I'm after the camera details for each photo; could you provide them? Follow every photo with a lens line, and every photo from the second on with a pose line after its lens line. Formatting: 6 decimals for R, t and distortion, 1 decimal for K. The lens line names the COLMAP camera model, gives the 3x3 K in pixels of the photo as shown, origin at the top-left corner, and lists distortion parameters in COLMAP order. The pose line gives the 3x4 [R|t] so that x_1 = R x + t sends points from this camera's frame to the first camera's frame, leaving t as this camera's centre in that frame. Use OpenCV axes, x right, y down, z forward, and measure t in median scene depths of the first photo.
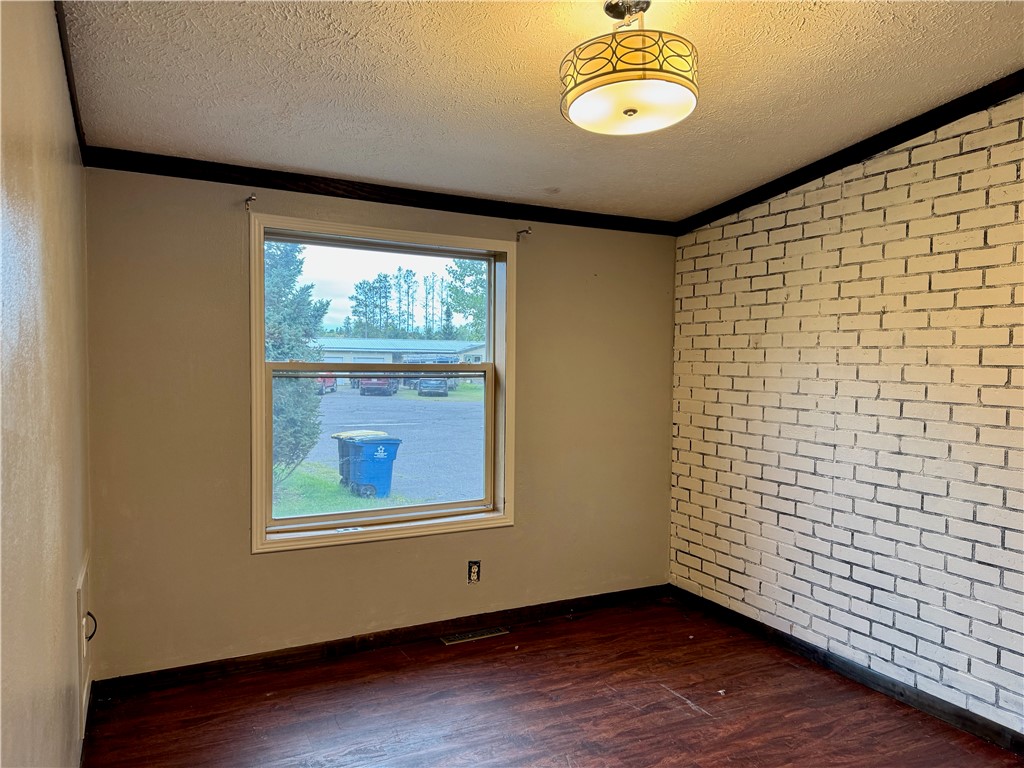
lens RADIAL K [[710.2, 0, 514.2], [0, 710.2, 389.9], [0, 0, 1]] dist [0.072739, -0.085732]
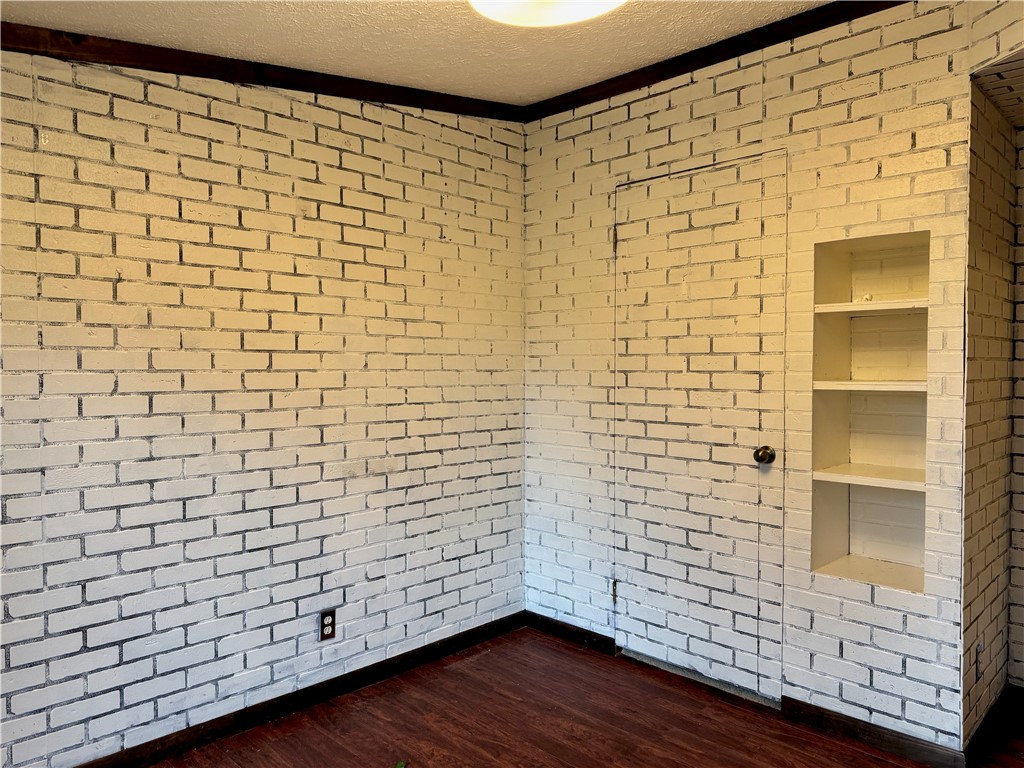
lens RADIAL K [[710.2, 0, 514.2], [0, 710.2, 389.9], [0, 0, 1]] dist [0.072739, -0.085732]
pose [[-0.281023, -0.041986, 0.958782, -0.353547], [0.042658, 0.997509, 0.056185, -0.017182], [-0.958753, 0.056689, -0.278531, 0.846636]]
